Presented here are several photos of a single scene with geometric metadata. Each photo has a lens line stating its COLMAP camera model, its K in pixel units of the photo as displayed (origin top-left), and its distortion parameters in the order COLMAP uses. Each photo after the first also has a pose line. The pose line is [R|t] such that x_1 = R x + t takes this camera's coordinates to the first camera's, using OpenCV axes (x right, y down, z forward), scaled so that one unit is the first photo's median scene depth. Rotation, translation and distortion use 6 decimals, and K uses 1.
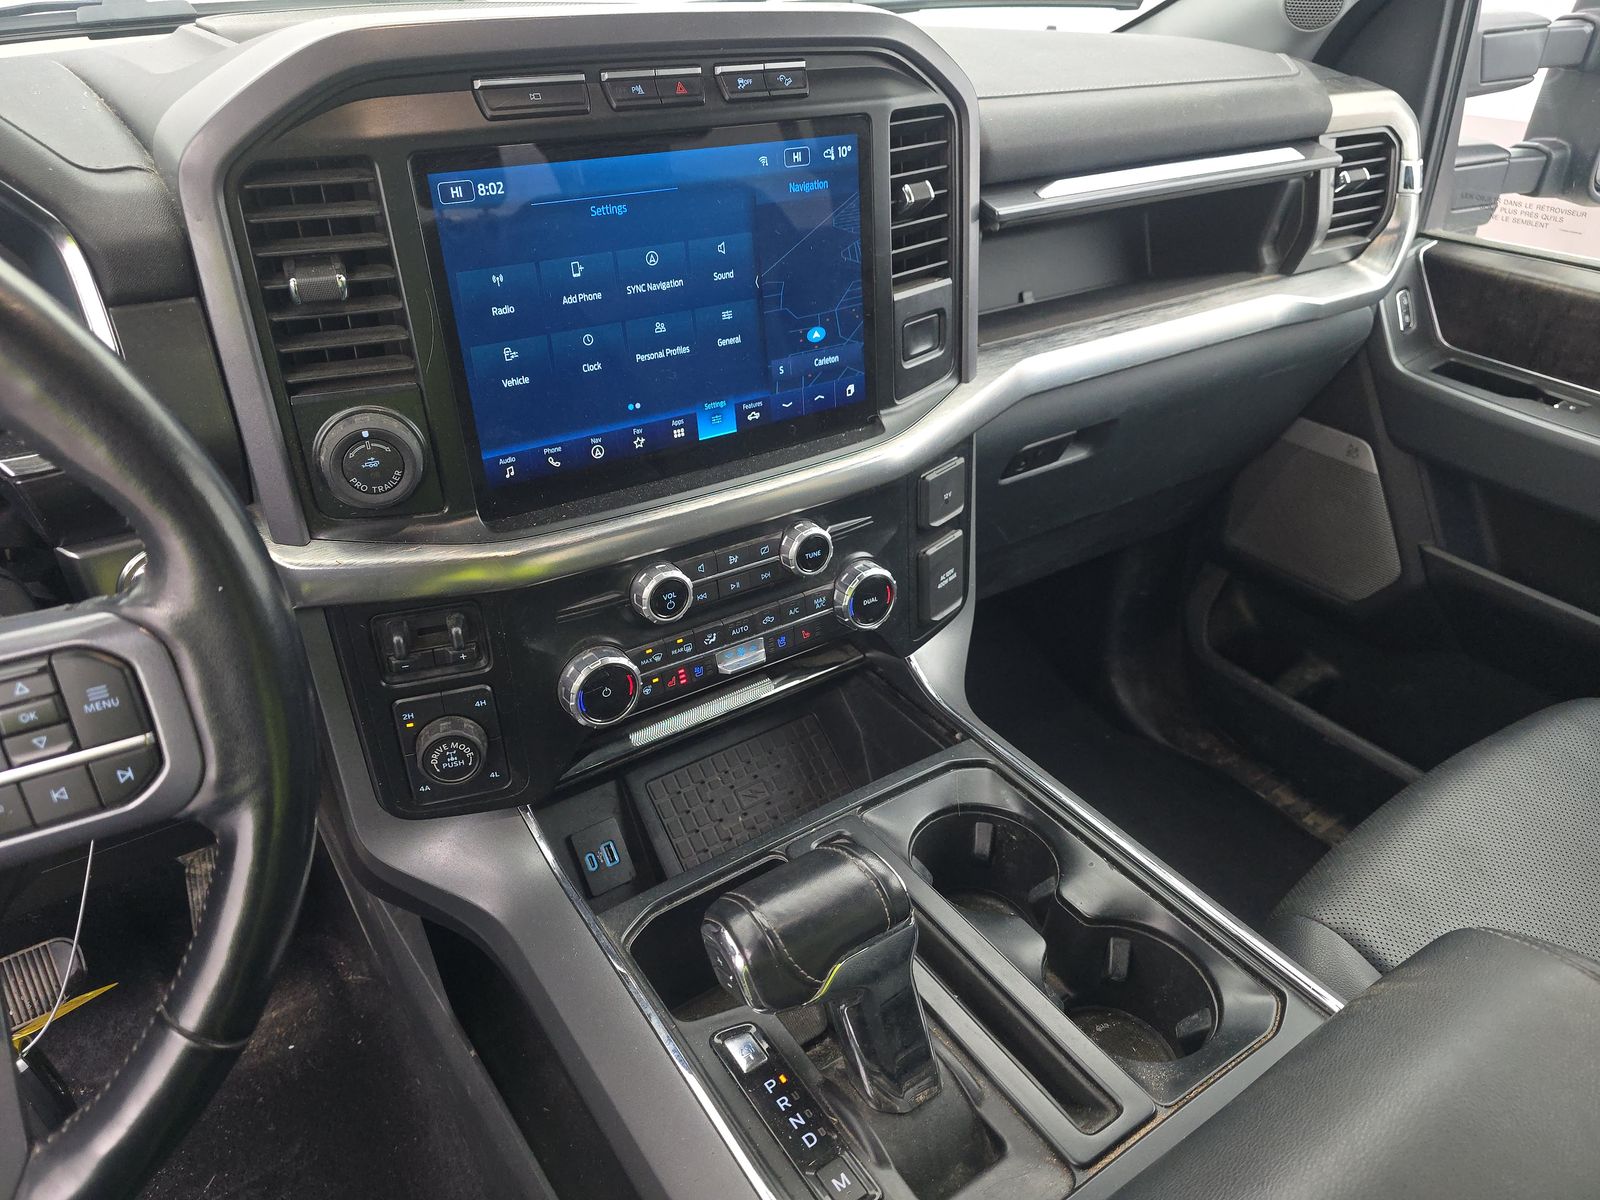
lens RADIAL K [[1081.1, 0, 789.8], [0, 1081.1, 600.4], [0, 0, 1]] dist [0.015510, -0.017718]
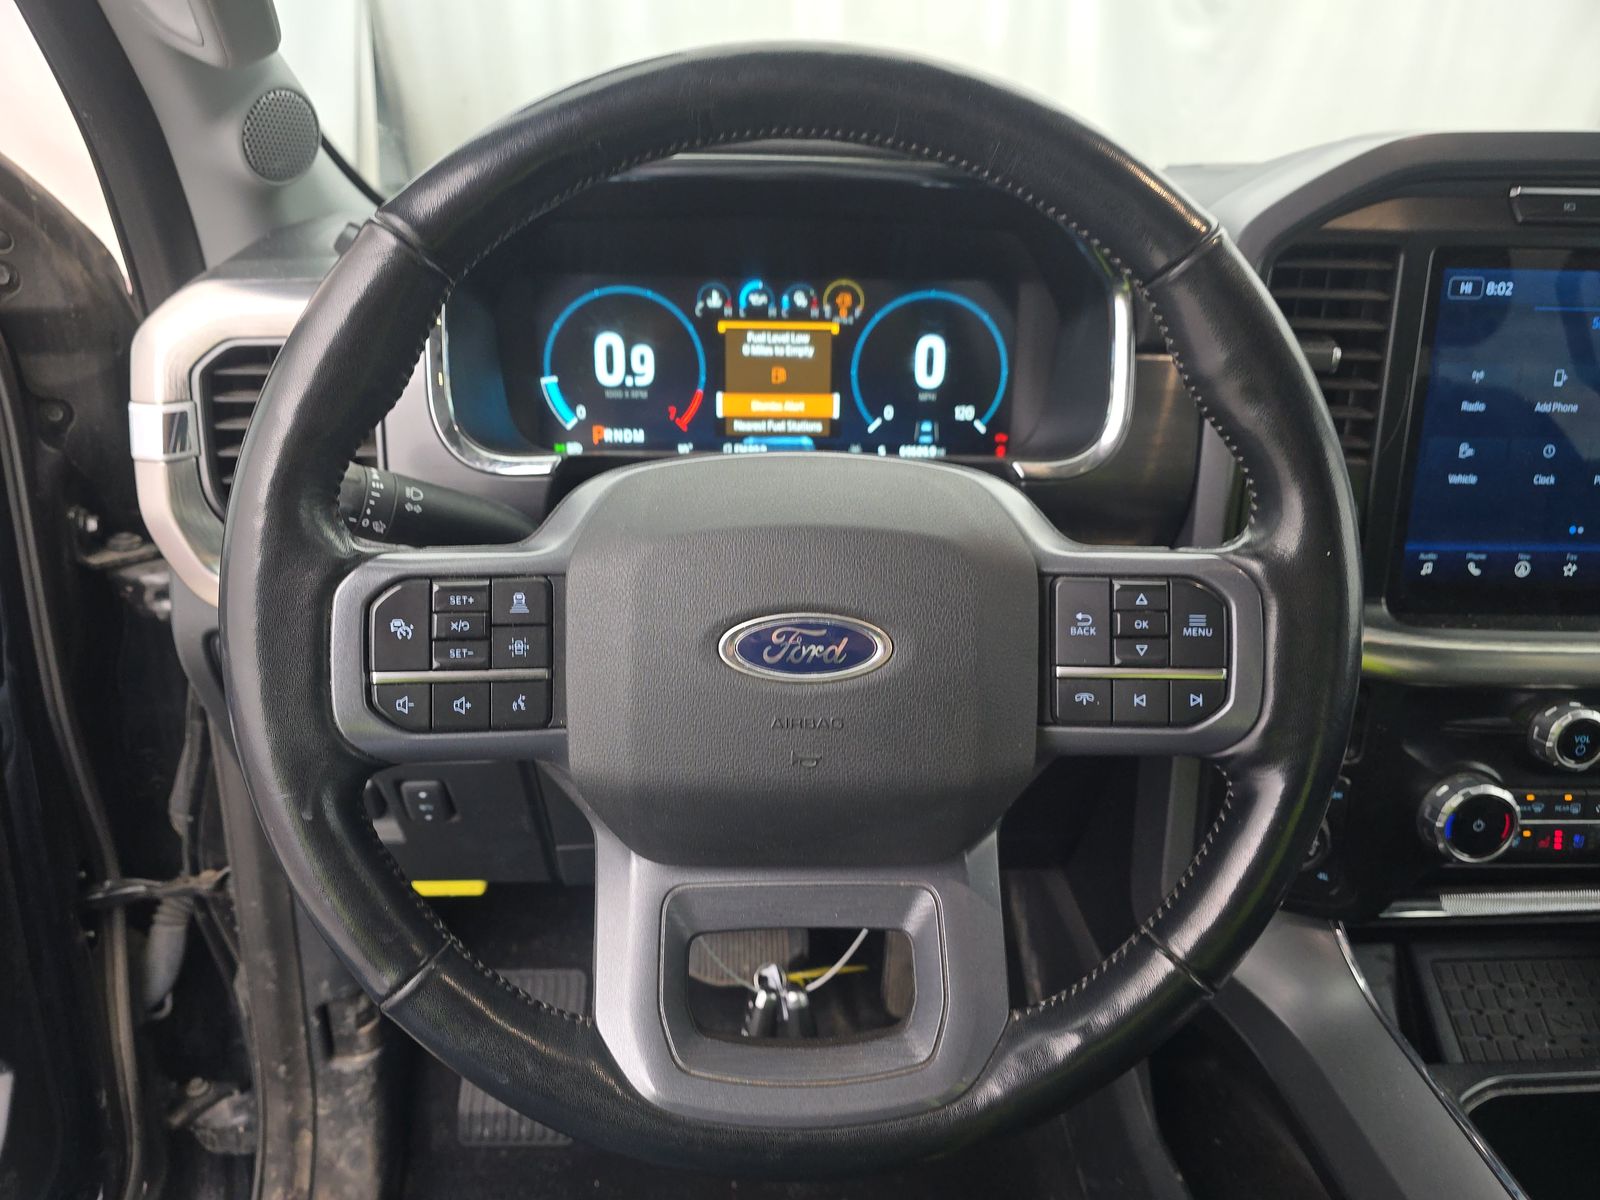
lens RADIAL K [[1081.1, 0, 795.8], [0, 1081.1, 586.6], [0, 0, 1]] dist [0.015510, -0.017718]
pose [[0.845187, 0.183132, -0.502117, -0.243007], [-0.277813, 0.953109, -0.120010, 0.169477], [0.456595, 0.240926, 0.856432, -0.089561]]
